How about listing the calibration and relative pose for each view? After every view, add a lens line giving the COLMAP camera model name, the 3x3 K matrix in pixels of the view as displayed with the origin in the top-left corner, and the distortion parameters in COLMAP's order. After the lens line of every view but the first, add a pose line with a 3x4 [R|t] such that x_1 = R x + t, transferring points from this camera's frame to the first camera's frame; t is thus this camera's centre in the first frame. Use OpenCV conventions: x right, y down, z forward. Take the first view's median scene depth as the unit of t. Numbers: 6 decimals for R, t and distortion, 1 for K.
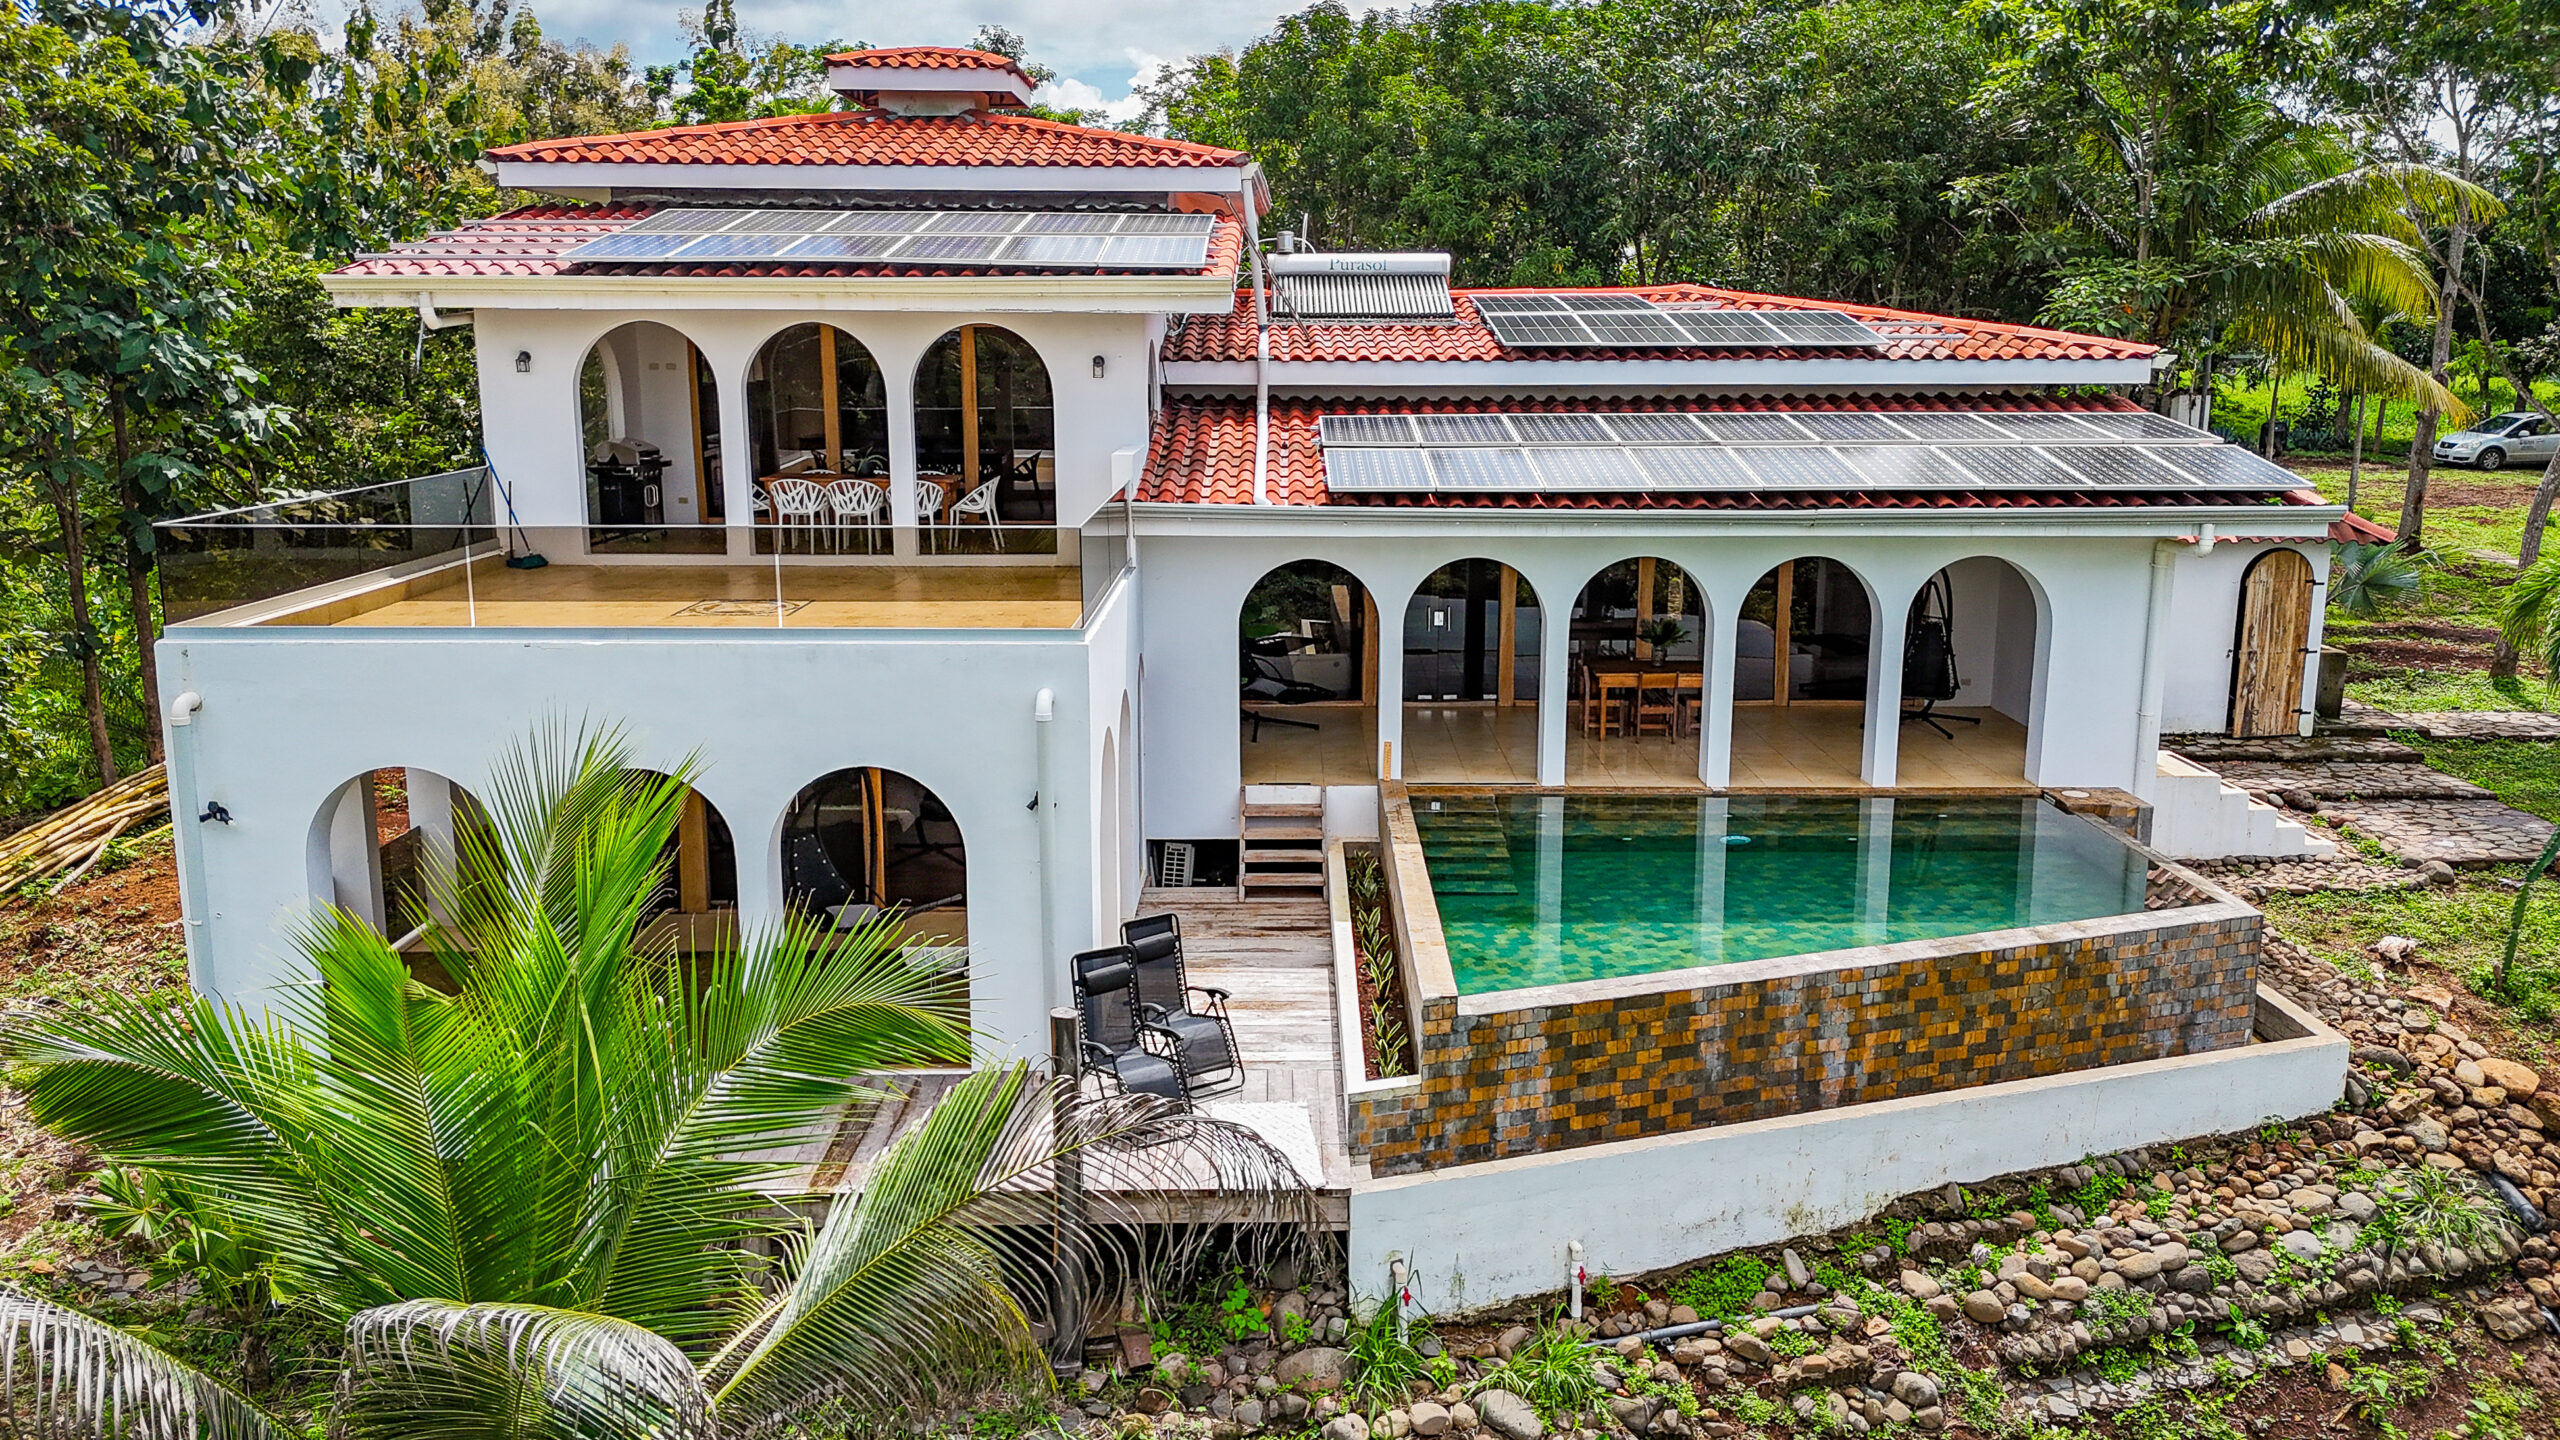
lens RADIAL K [[1874.4, 0, 1275.6], [0, 1874.4, 660.0], [0, 0, 1]] dist [0.078941, -0.099284]
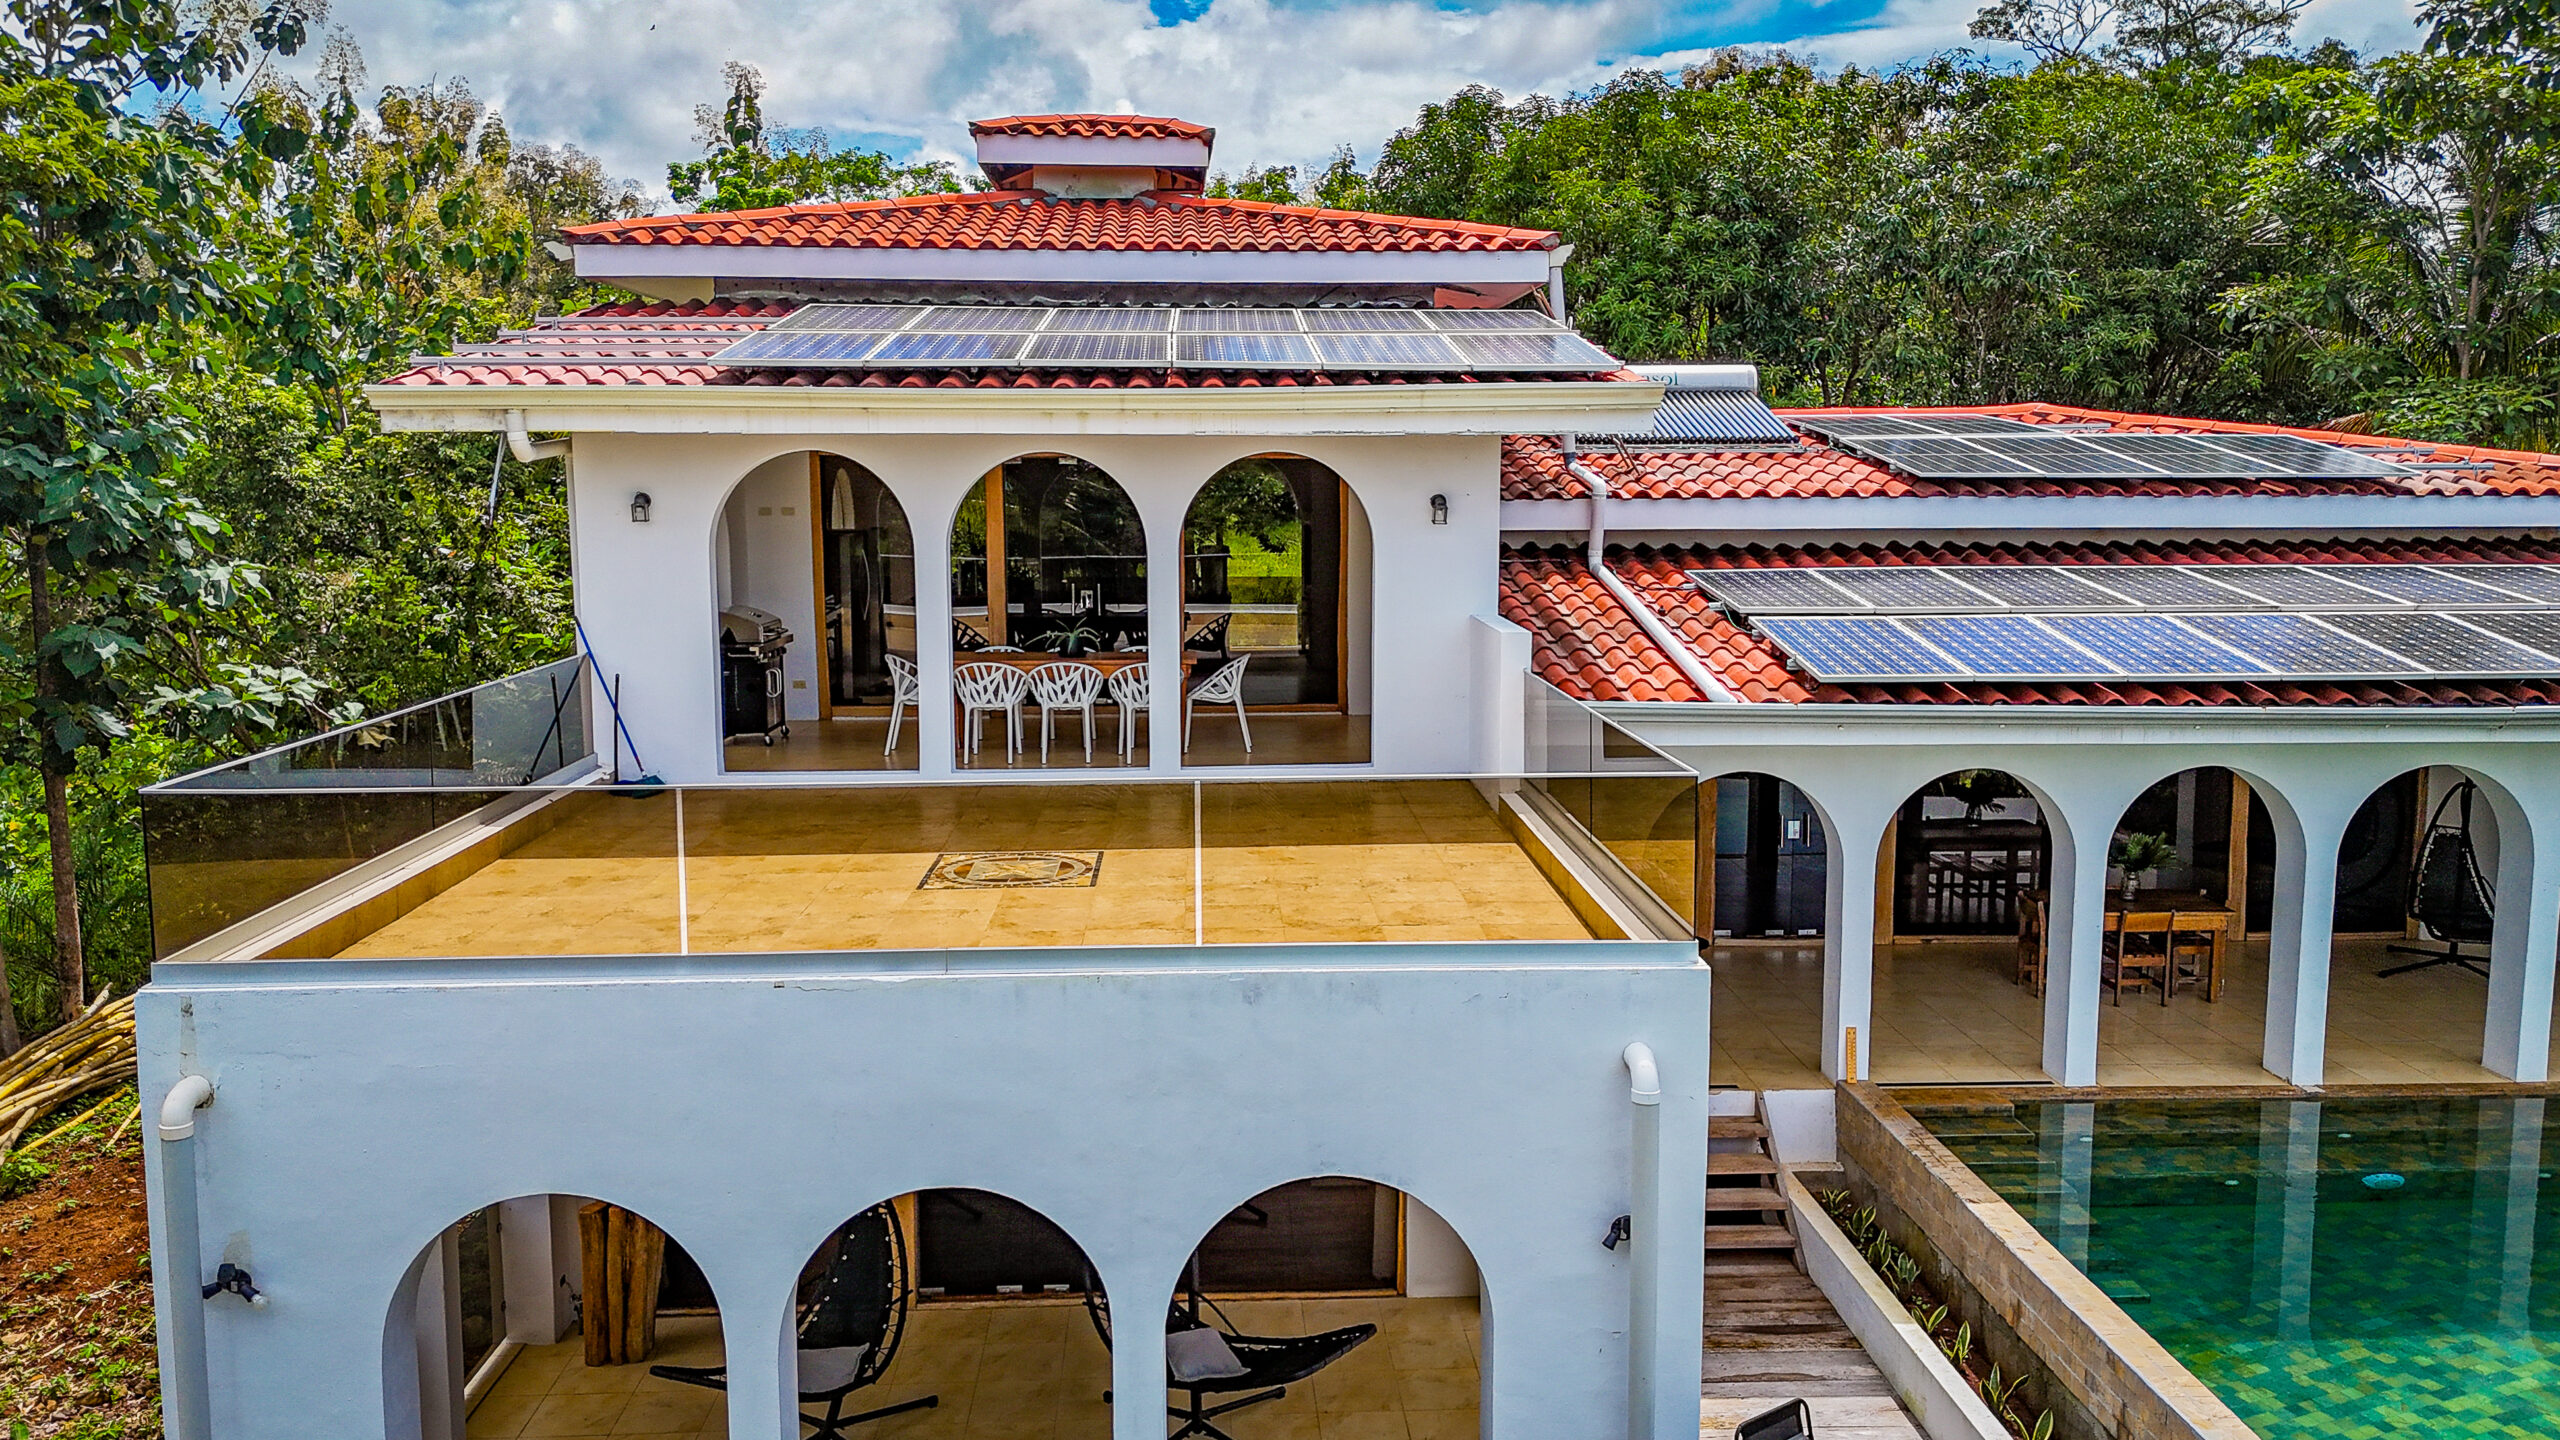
lens RADIAL K [[1874.4, 0, 1275.6], [0, 1874.4, 660.0], [0, 0, 1]] dist [0.078941, -0.099284]
pose [[0.998987, -0.007404, 0.044391, -0.182704], [0.010526, 0.997455, -0.070520, -0.045506], [-0.043756, 0.070915, 0.996522, 0.273249]]
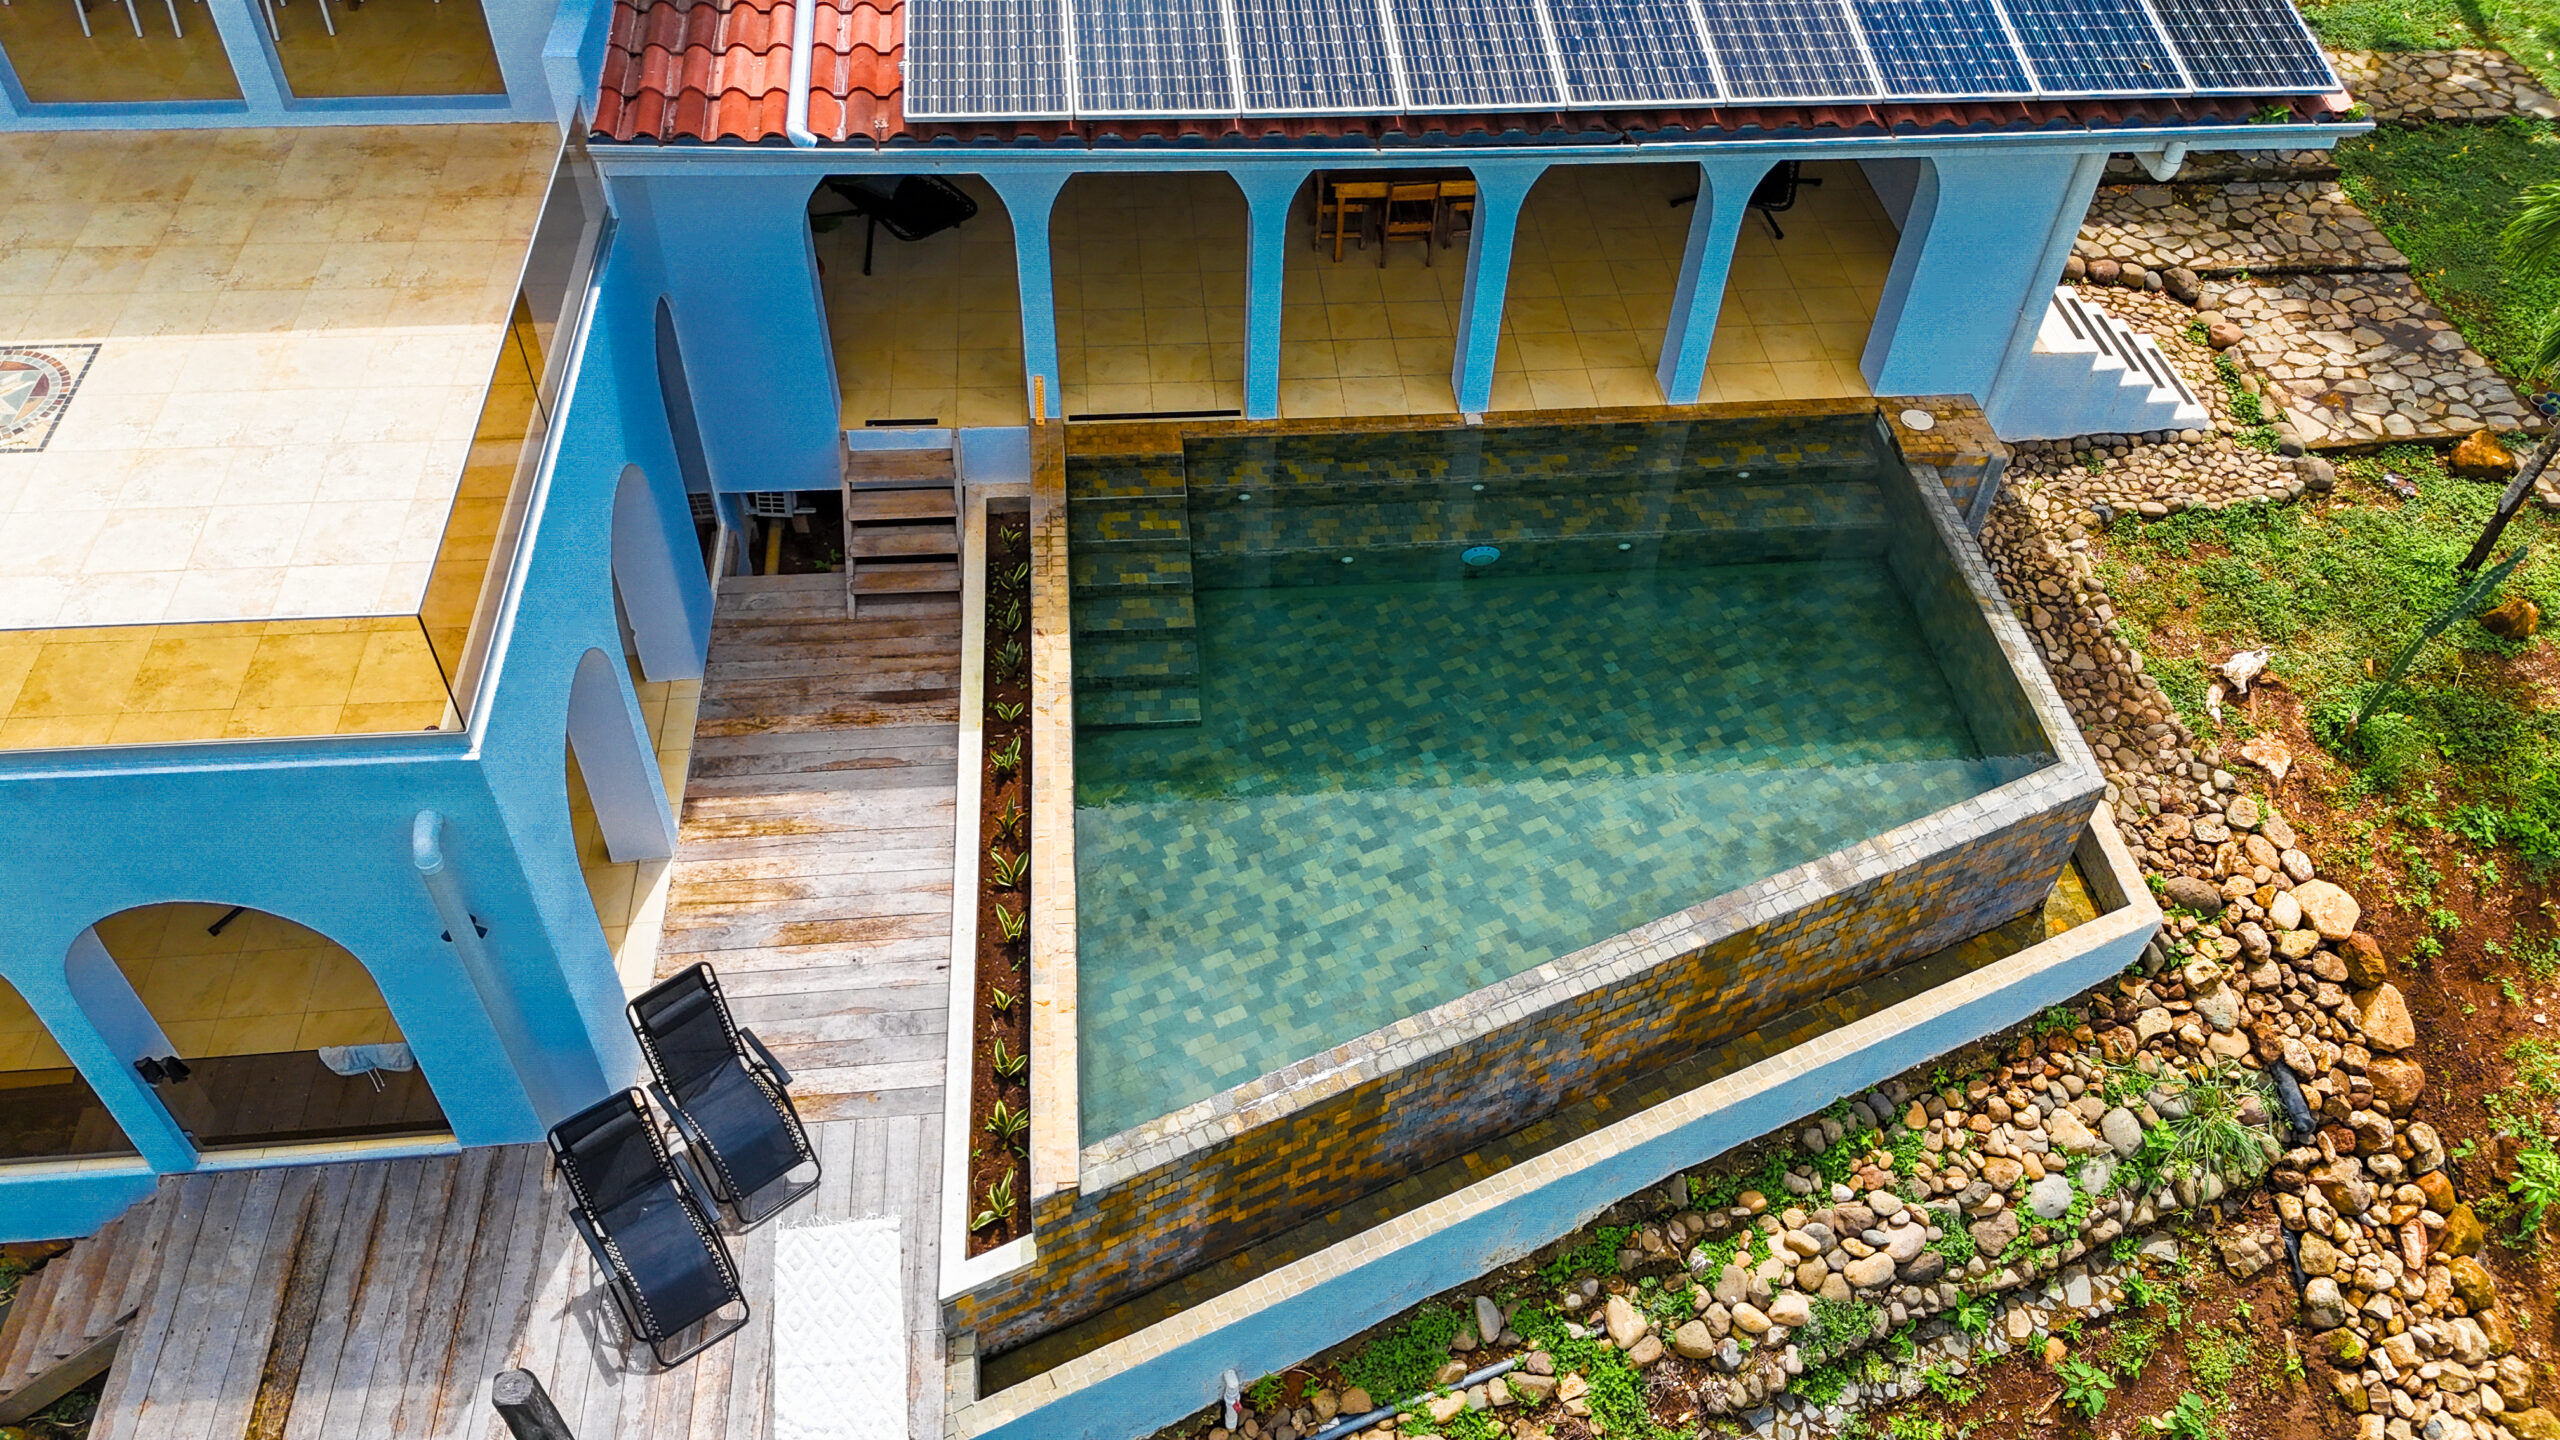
lens RADIAL K [[1874.4, 0, 1275.6], [0, 1874.4, 660.0], [0, 0, 1]] dist [0.078941, -0.099284]
pose [[0.993299, -0.046412, 0.105843, 0.067076], [-0.022772, 0.819273, 0.572952, -0.277299], [-0.113306, -0.571523, 0.812726, 0.321322]]
